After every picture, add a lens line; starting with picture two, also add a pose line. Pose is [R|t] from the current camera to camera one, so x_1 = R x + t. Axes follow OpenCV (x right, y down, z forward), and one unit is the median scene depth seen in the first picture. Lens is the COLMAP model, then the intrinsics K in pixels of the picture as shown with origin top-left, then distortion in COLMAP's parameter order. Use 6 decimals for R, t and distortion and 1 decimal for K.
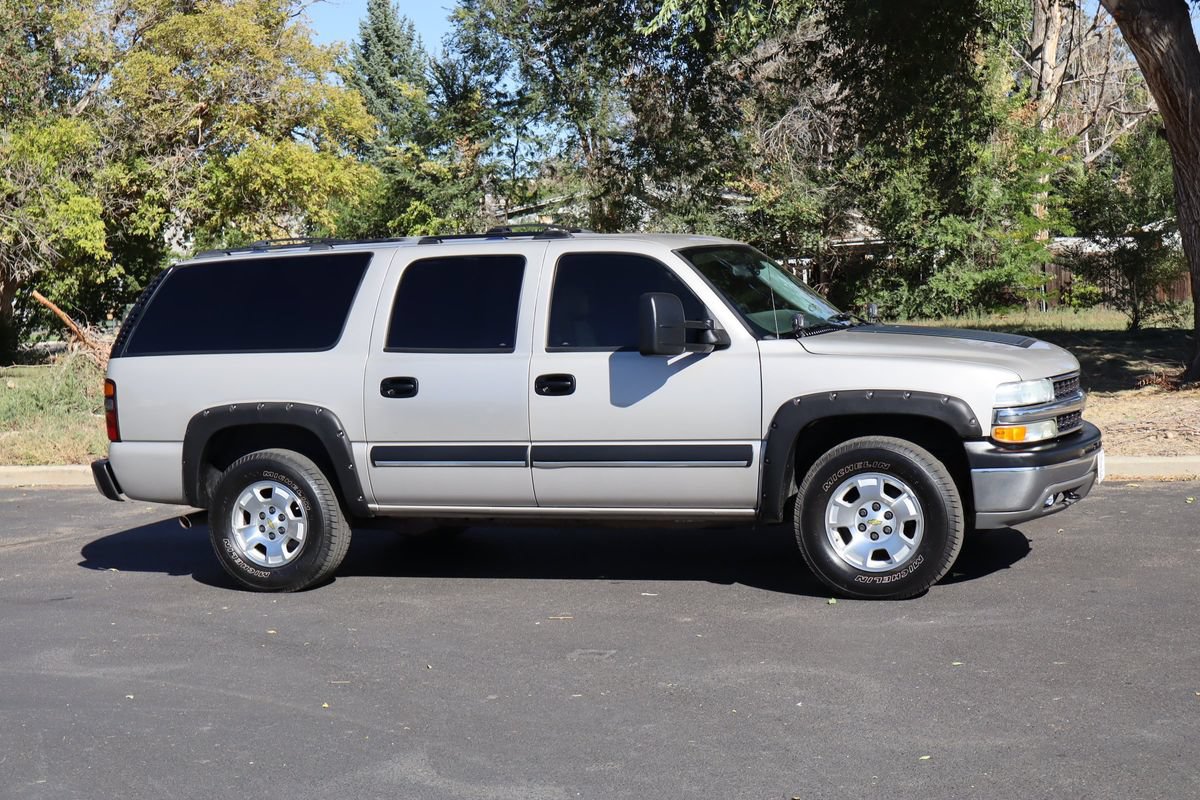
lens RADIAL K [[1791.2, 0, 685.0], [0, 1791.2, 400.0], [0, 0, 1]] dist [0.011372, -0.030835]
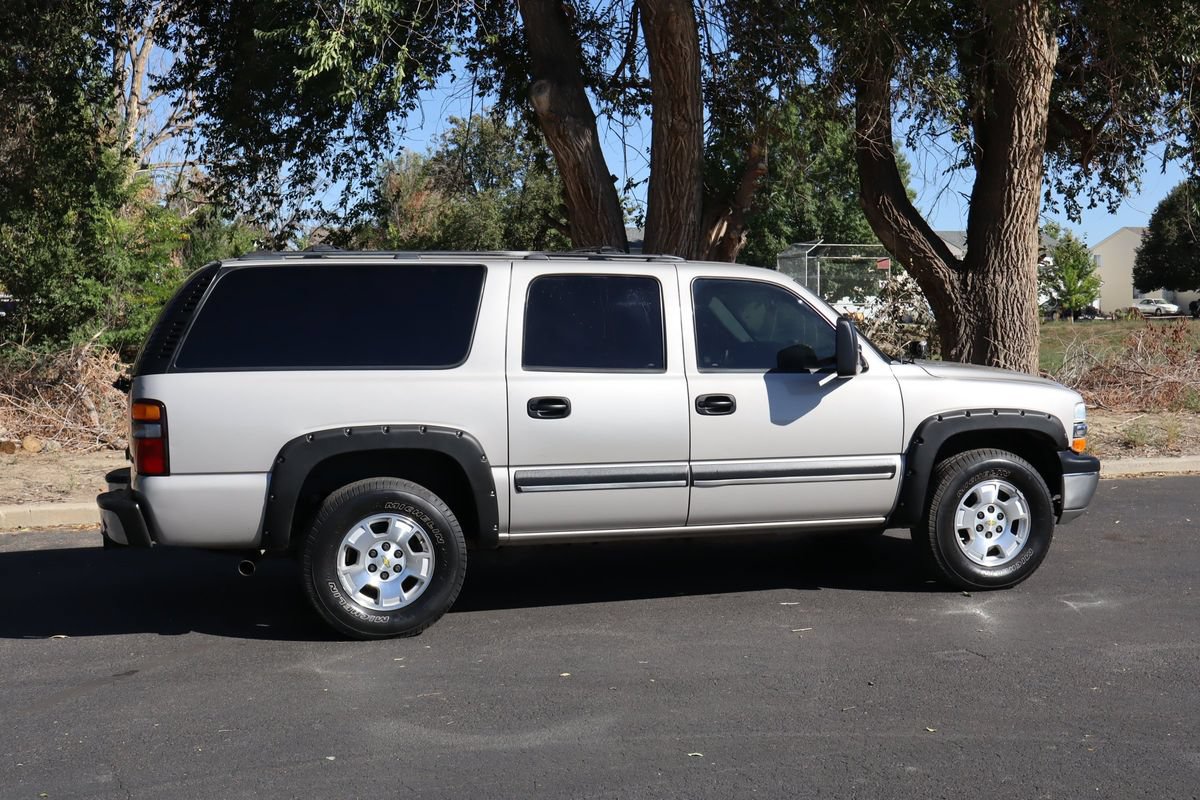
lens RADIAL K [[1459.8, 0, 682.4], [0, 1459.8, 398.3], [0, 0, 1]] dist [-0.015739, 0.002973]
pose [[0.782008, 0.008445, 0.623212, -0.574410], [0.013532, 0.999442, -0.030522, 0.012329], [-0.623122, 0.032302, 0.781457, 0.344694]]
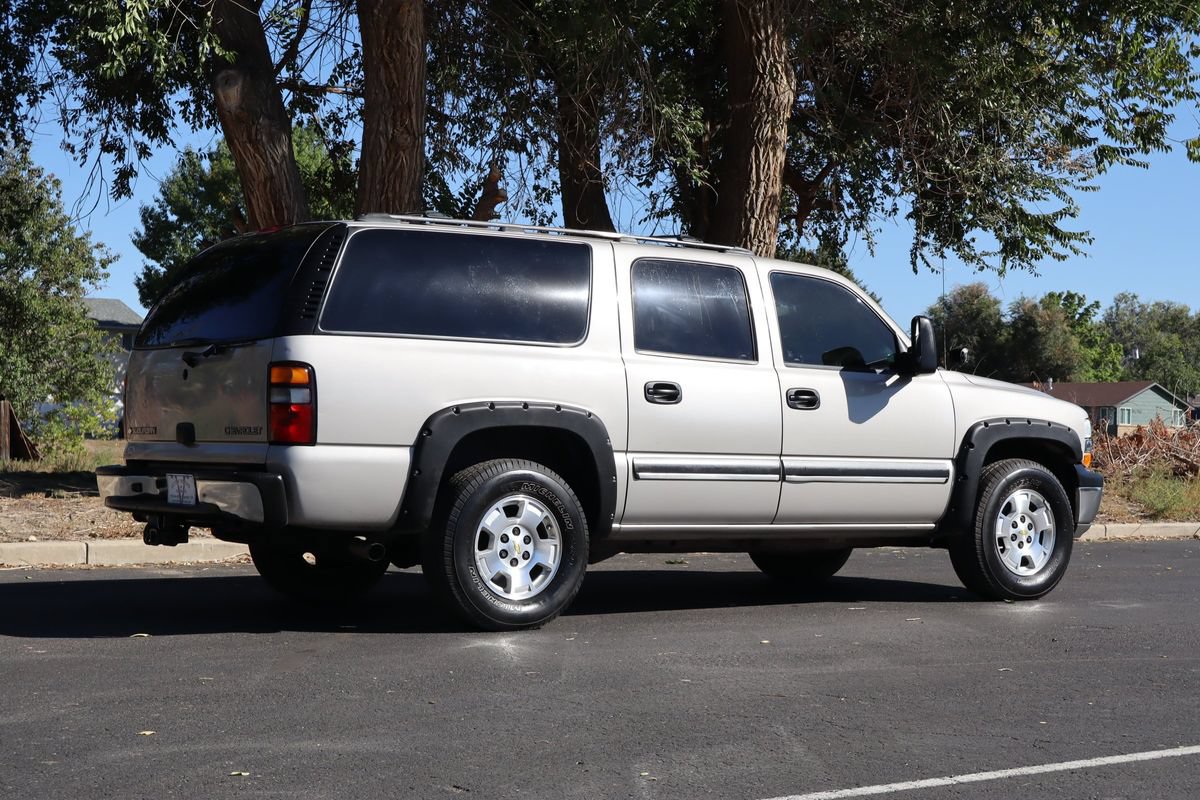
lens RADIAL K [[1969.4, 0, 738.9], [0, 1969.4, 401.3], [0, 0, 1]] dist [-0.008510, -0.067904]
pose [[0.524784, 0.073934, 0.848019, -0.968002], [0.021357, 0.994764, -0.099945, 0.096215], [-0.850968, 0.070561, 0.520457, 0.437761]]
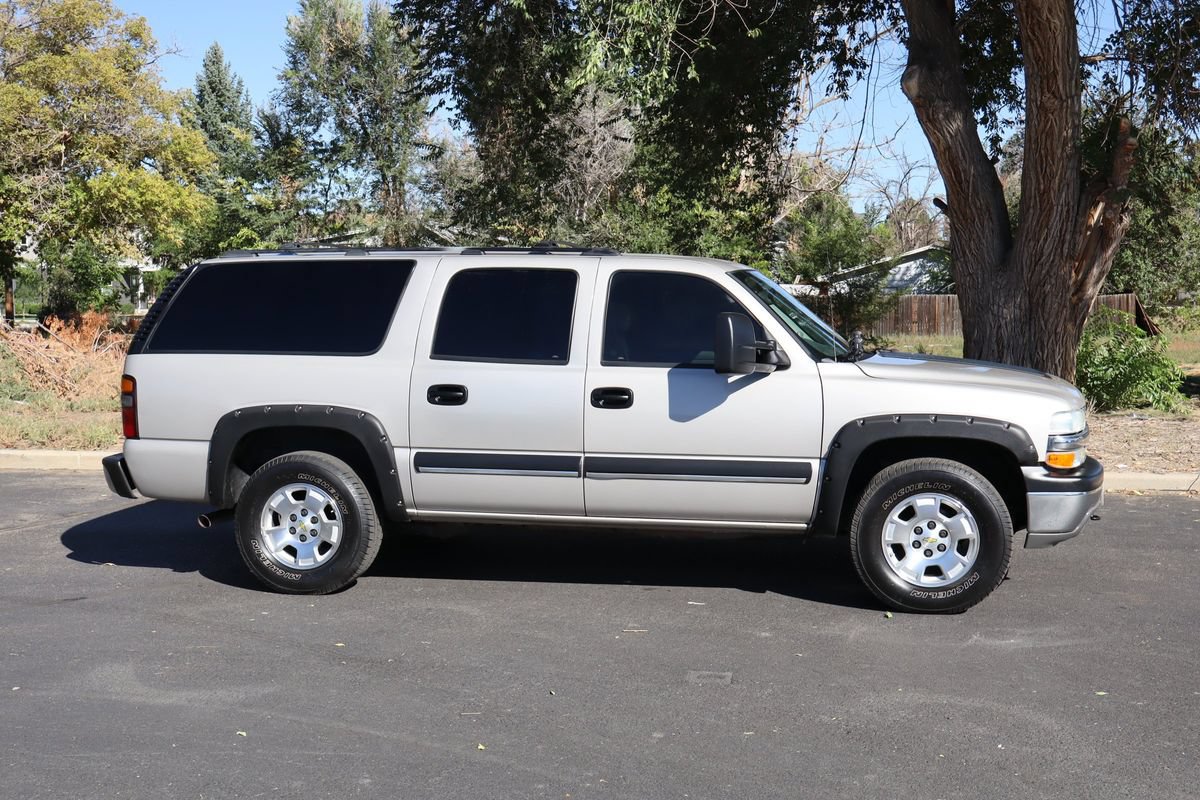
lens RADIAL K [[1365.6, 0, 666.6], [0, 1365.6, 401.3], [0, 0, 1]] dist [0.001772, -0.000058]
pose [[0.982400, 0.032643, 0.183912, -0.176087], [-0.032900, 0.999457, -0.001655, -0.006044], [-0.183867, -0.004425, 0.982941, 0.216079]]
